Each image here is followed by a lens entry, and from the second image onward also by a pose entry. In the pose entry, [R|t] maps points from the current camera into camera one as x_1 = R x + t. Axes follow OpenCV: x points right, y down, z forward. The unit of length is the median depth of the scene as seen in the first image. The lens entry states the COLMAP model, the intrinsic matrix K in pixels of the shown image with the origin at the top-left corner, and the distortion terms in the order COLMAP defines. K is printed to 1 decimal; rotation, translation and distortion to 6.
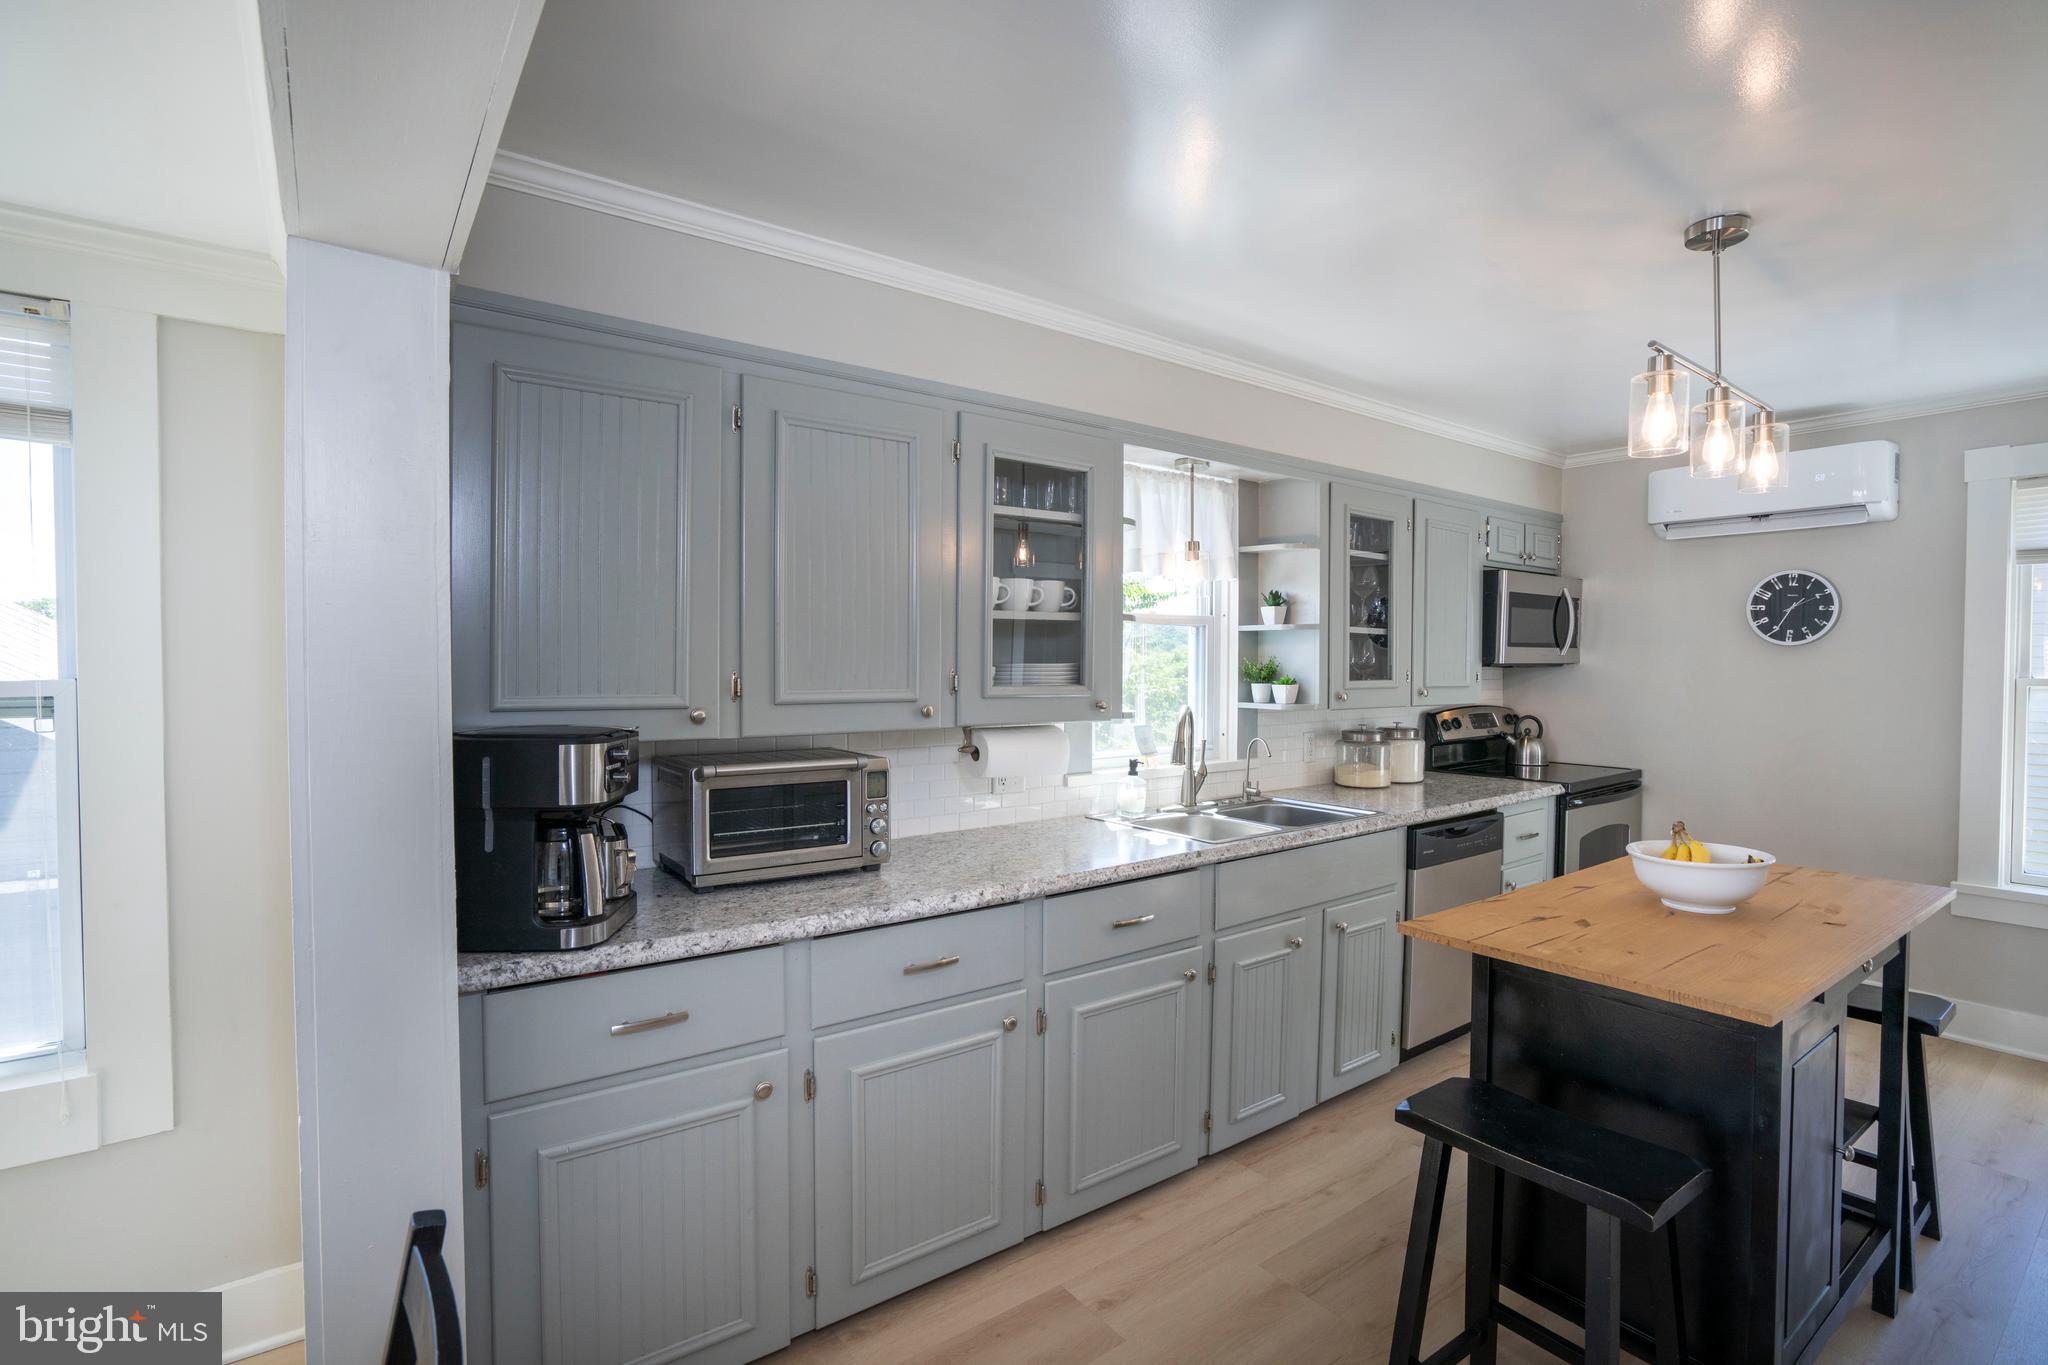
lens RADIAL K [[943.1, 0, 1024.0], [0, 943.1, 682.5], [0, 0, 1]] dist [-0.074197, 0.032224]
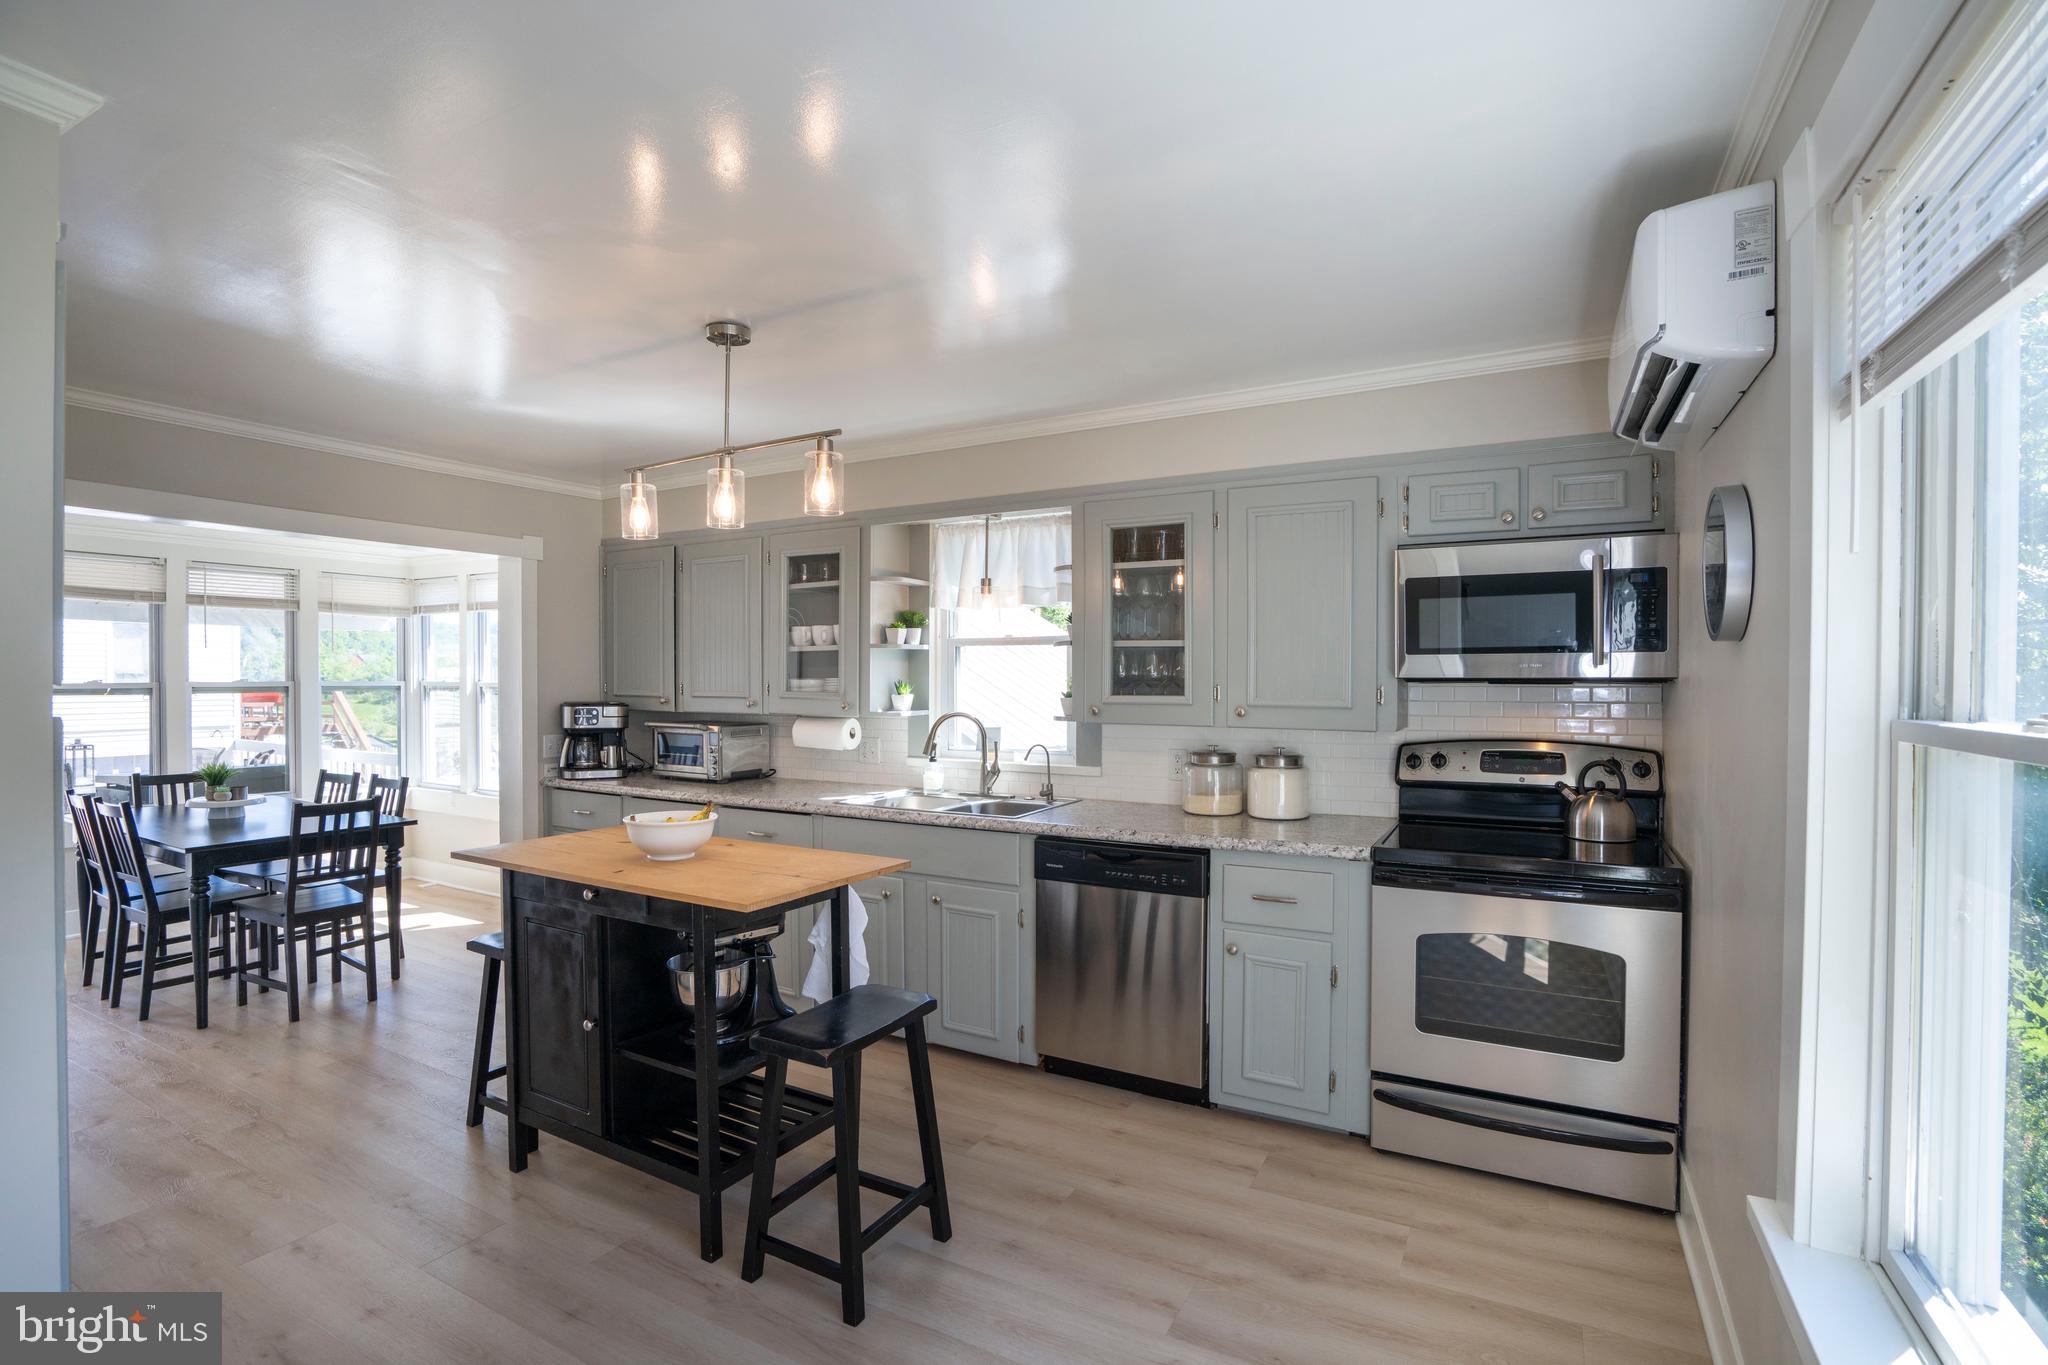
lens RADIAL K [[943.1, 0, 1024.0], [0, 943.1, 682.5], [0, 0, 1]] dist [-0.074197, 0.032224]
pose [[0.424069, 0.001826, -0.905628, 1.384711], [-0.018977, 0.999796, -0.006870, -0.006881], [0.905431, 0.020100, 0.424017, 0.549658]]
